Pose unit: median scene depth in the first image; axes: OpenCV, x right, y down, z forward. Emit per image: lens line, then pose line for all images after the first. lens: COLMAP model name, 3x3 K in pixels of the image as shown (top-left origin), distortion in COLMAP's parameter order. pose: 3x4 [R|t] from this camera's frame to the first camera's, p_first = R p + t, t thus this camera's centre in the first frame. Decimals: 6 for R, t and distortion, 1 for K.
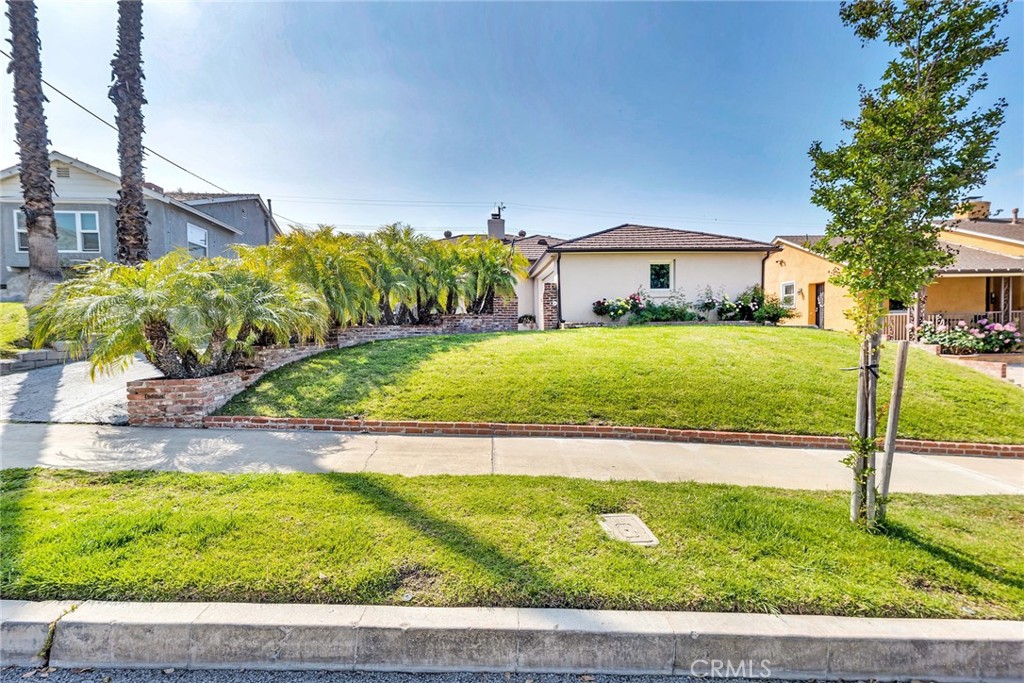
lens RADIAL K [[503.6, 0, 512.0], [0, 503.6, 341.5], [0, 0, 1]] dist [0.011415, -0.000442]
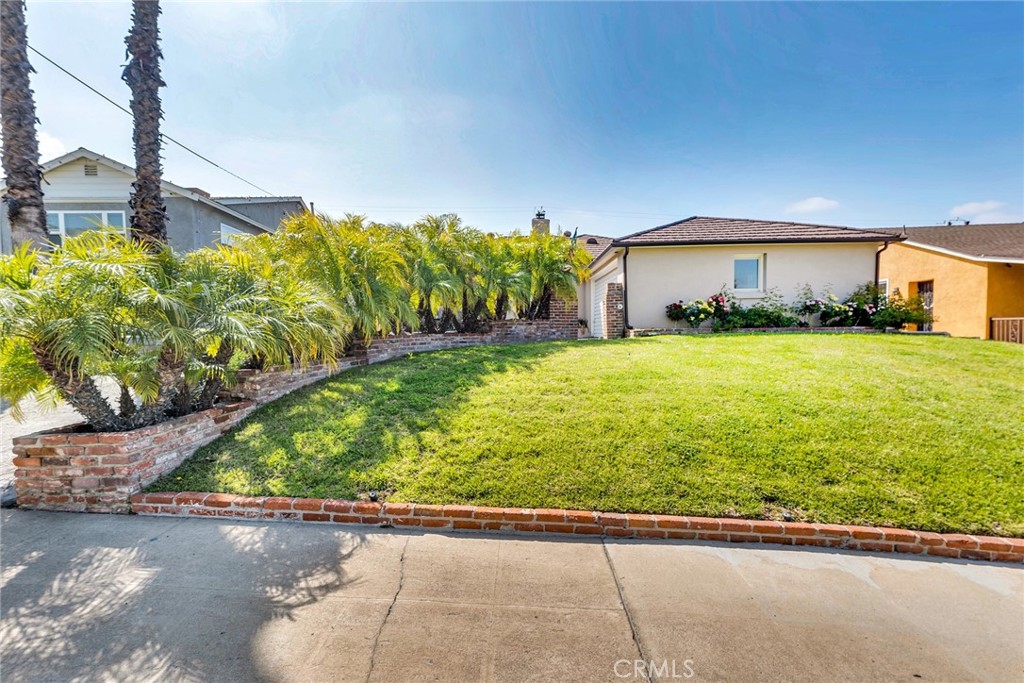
lens RADIAL K [[464.9, 0, 502.1], [0, 464.9, 338.9], [0, 0, 1]] dist [0.012942, 0.000002]
pose [[0.995958, 0.001071, -0.089811, -0.056334], [-0.001584, 0.999983, -0.005645, -0.020382], [0.089804, 0.005765, 0.995943, 0.245937]]
